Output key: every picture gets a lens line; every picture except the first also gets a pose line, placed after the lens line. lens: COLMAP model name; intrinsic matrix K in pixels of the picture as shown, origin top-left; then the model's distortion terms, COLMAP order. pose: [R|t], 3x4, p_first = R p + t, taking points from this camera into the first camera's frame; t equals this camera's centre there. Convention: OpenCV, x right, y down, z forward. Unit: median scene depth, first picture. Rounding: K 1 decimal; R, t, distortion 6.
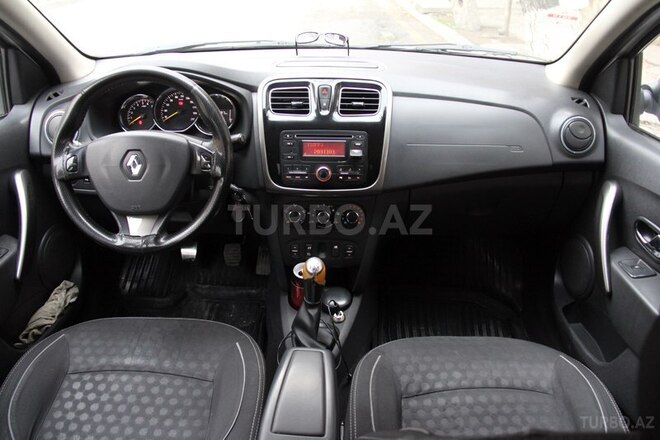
lens RADIAL K [[549.6, 0, 328.7], [0, 549.6, 219.6], [0, 0, 1]] dist [-0.147301, 0.061049]
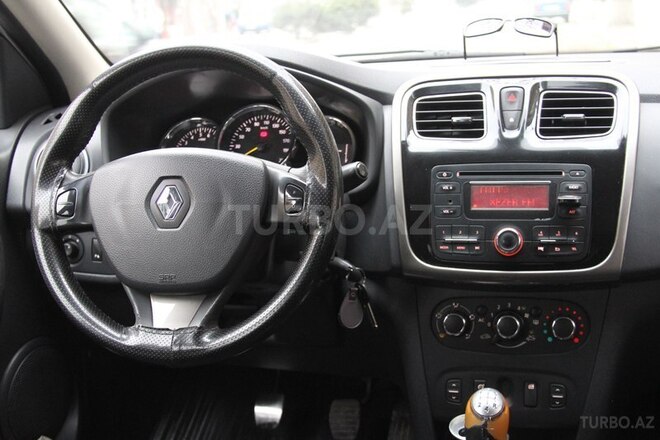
lens RADIAL K [[930.1, 0, 331.2], [0, 930.1, 220.1], [0, 0, 1]] dist [-0.031239, 0.000000]
pose [[0.978206, 0.005910, -0.207554, 0.009628], [-0.048054, 0.978901, -0.198605, 0.086716], [0.202001, 0.204251, 0.957850, 0.079711]]
